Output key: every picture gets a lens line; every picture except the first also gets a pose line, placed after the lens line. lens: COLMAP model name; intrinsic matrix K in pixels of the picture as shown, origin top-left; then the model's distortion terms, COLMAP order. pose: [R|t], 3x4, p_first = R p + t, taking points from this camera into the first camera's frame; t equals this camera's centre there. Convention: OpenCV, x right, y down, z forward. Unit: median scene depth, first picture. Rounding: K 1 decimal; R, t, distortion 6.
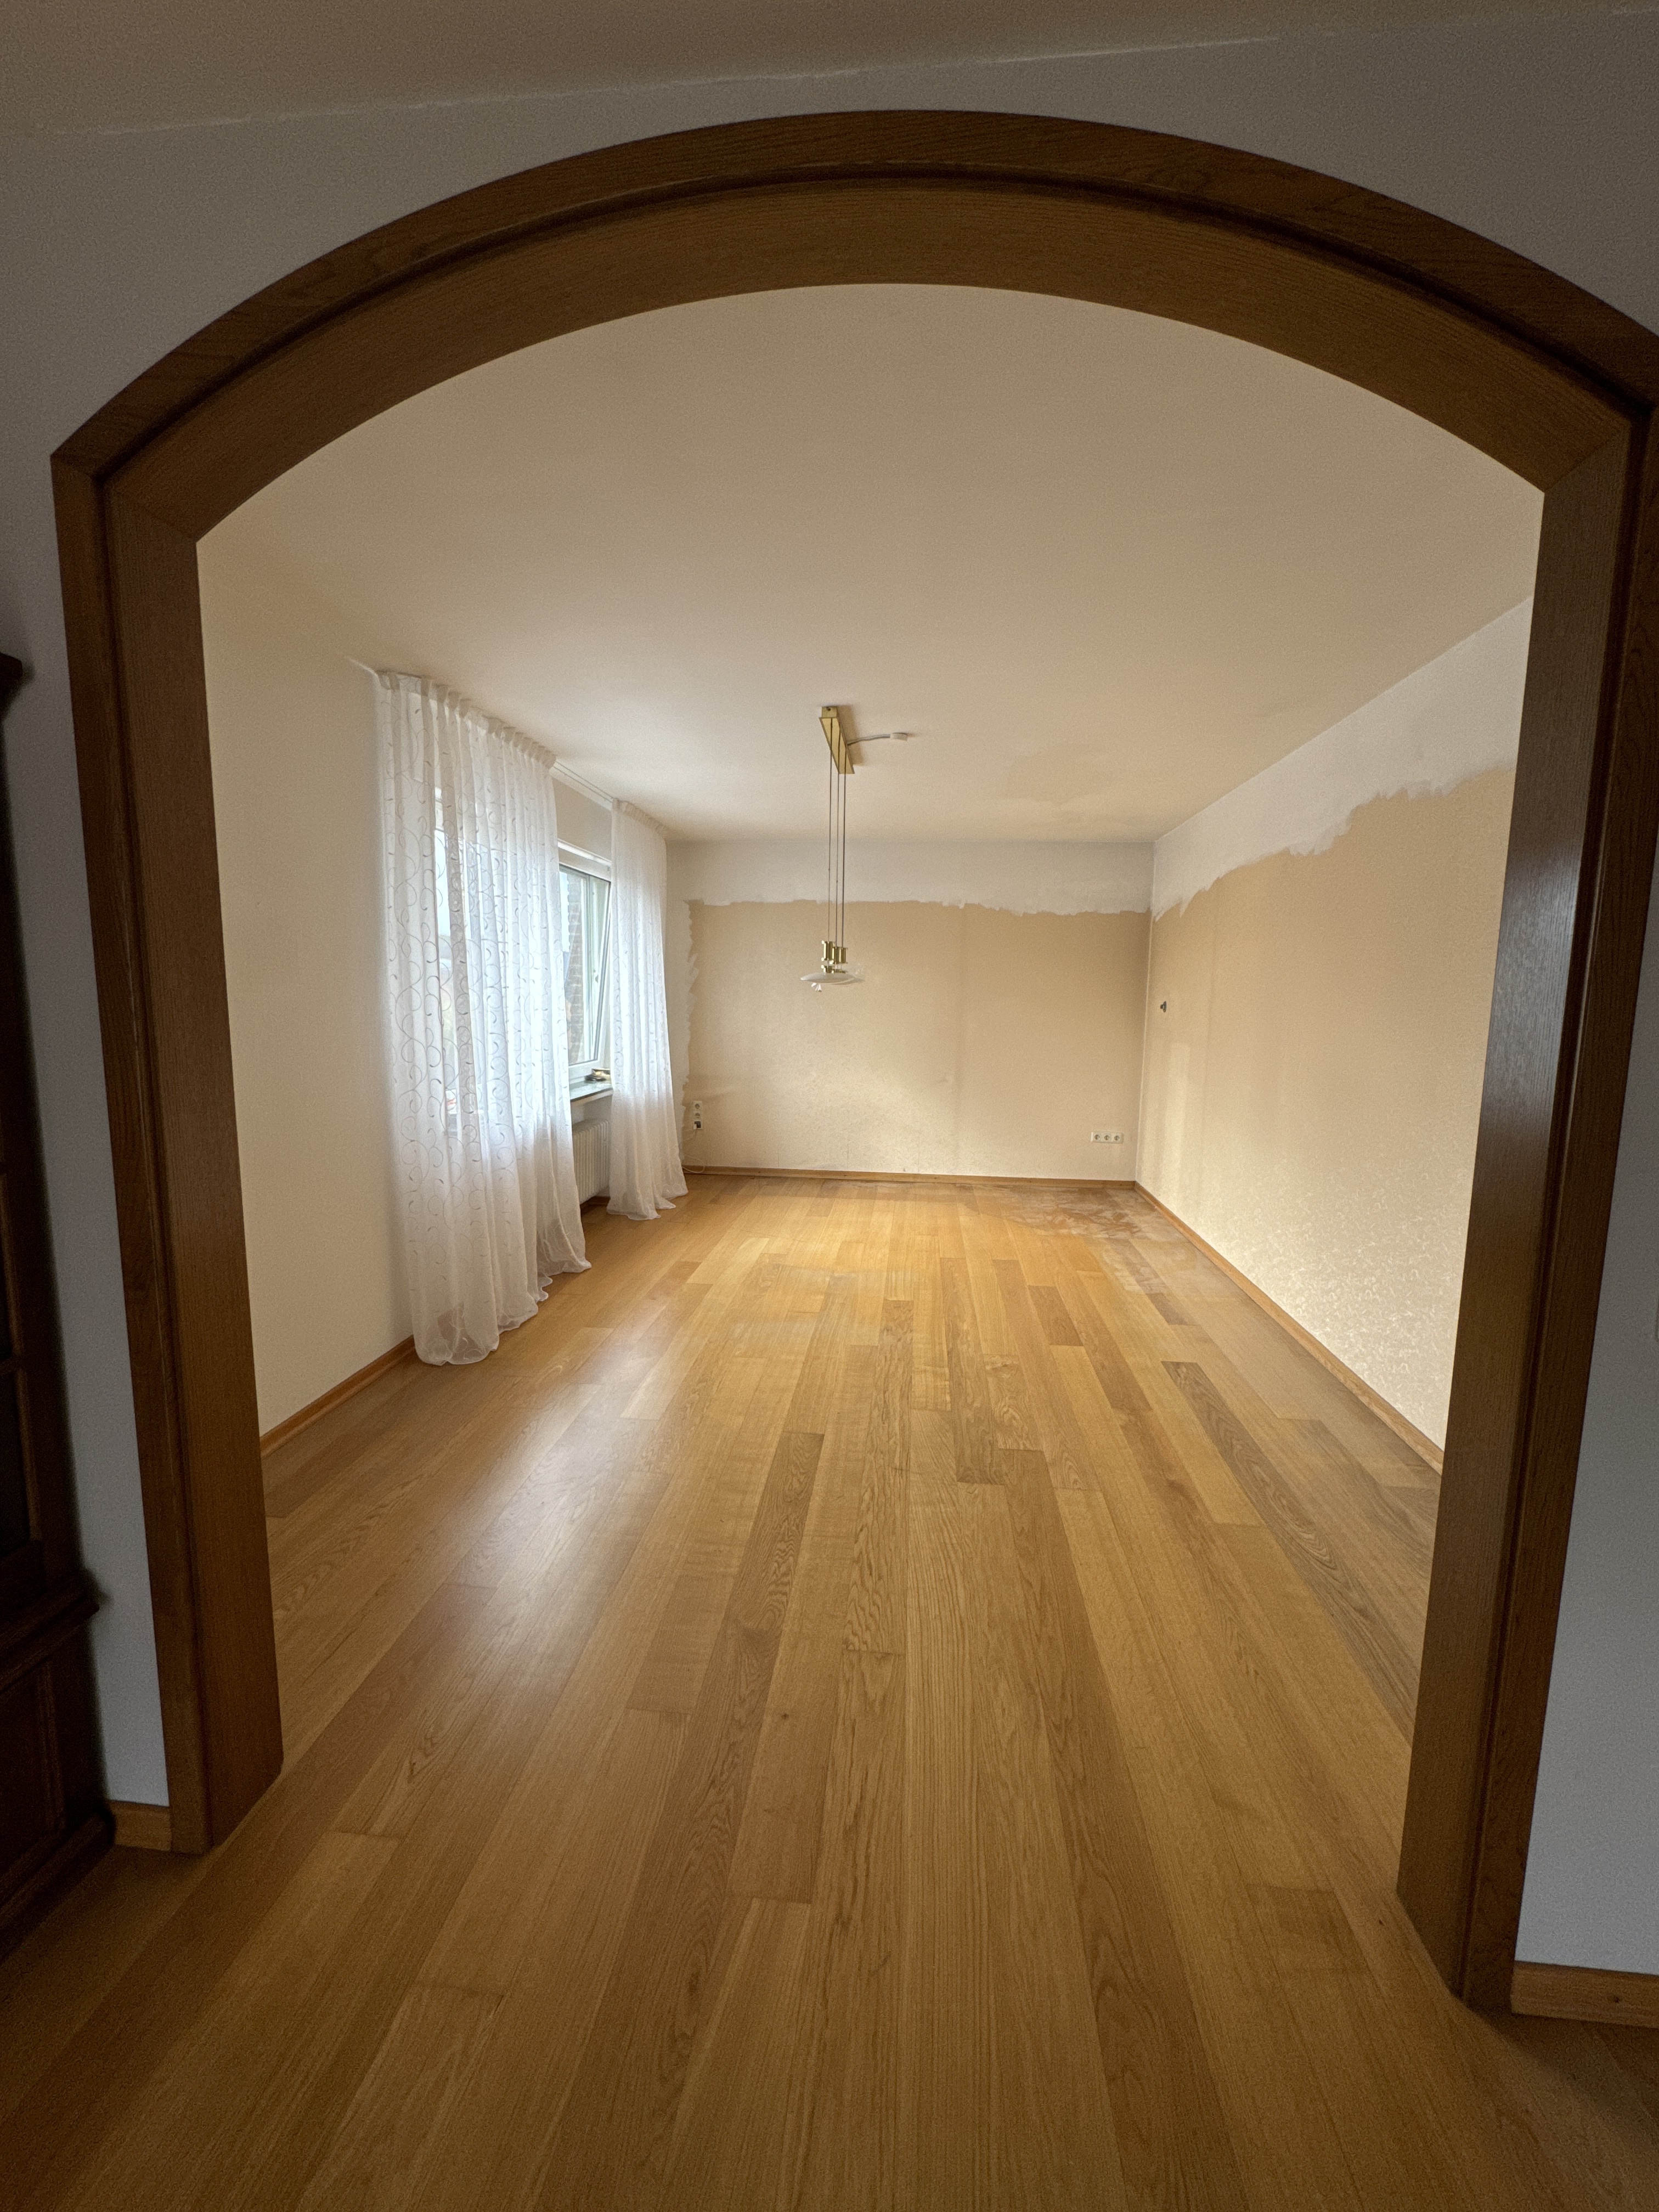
lens RADIAL K [[883.6, 0, 834.2], [0, 883.6, 1106.4], [0, 0, 1]] dist [0.000708, 0.000009]
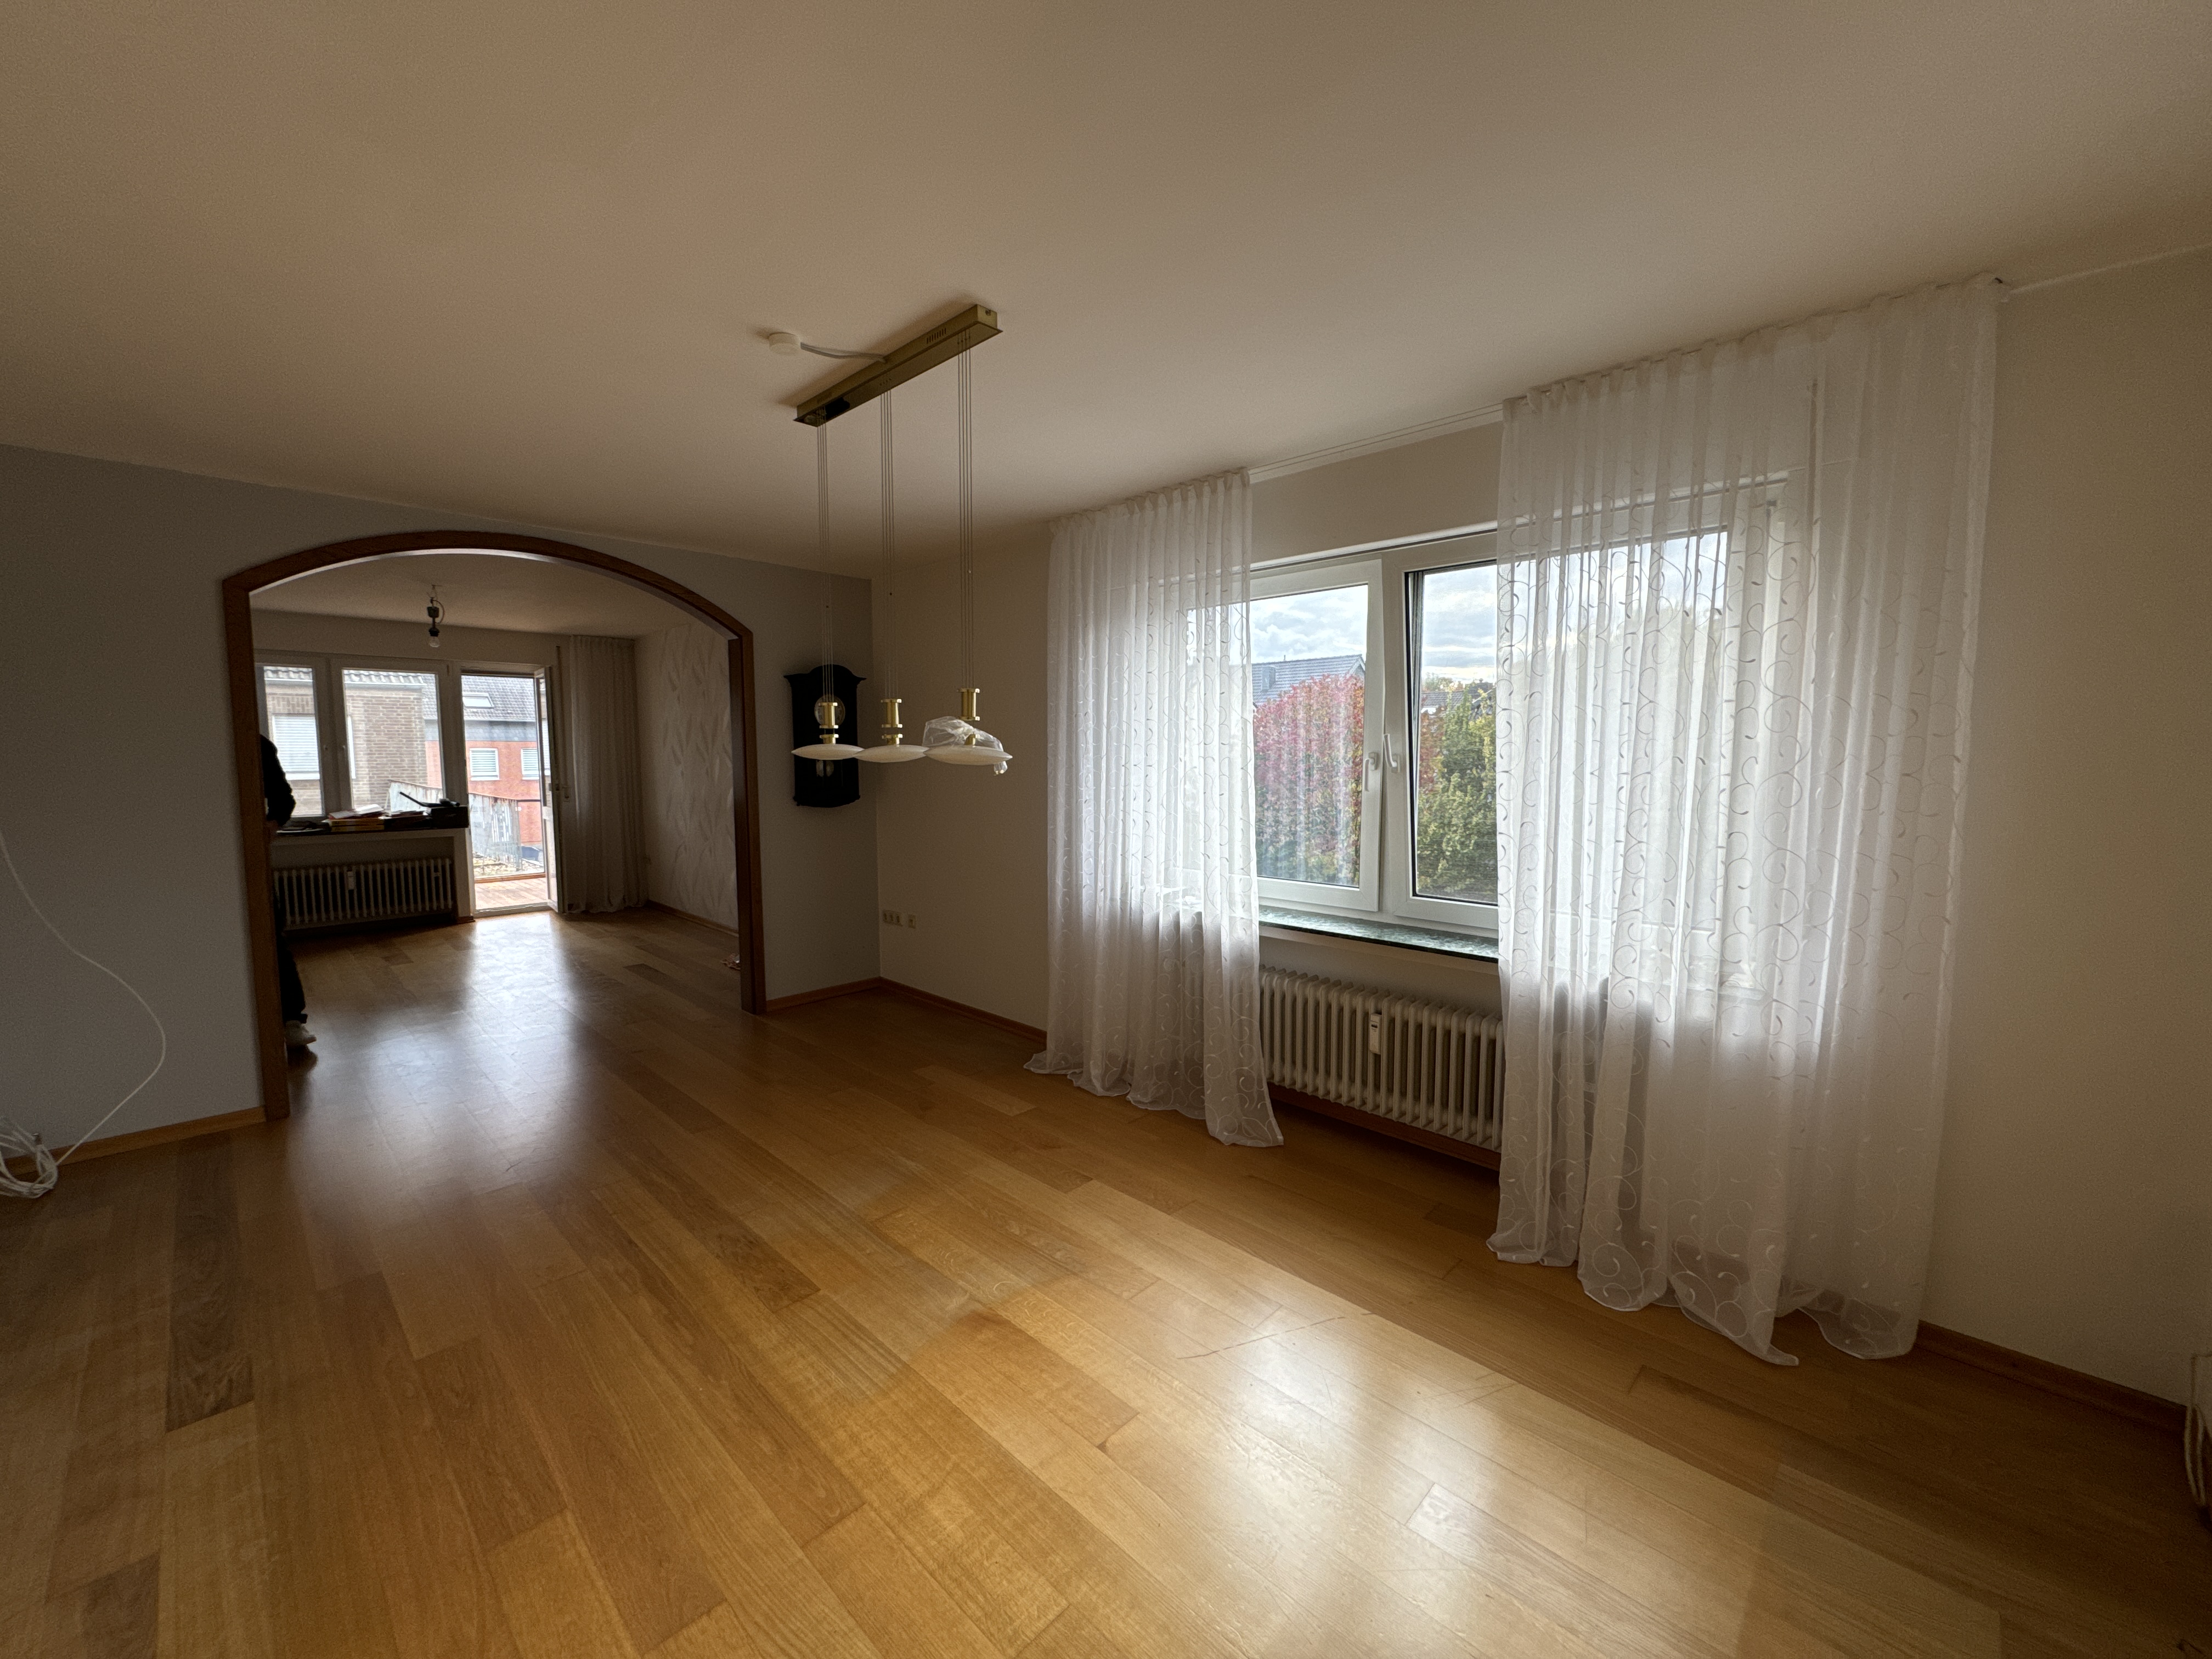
lens RADIAL K [[883.6, 0, 1104.4], [0, 883.6, 835.2], [0, 0, 1]] dist [0.000708, 0.000009]
pose [[-0.625443, 0.050792, -0.778615, 0.414526], [-0.105343, 0.983246, 0.148760, -0.204768], [0.773126, 0.175062, -0.609614, 1.574598]]
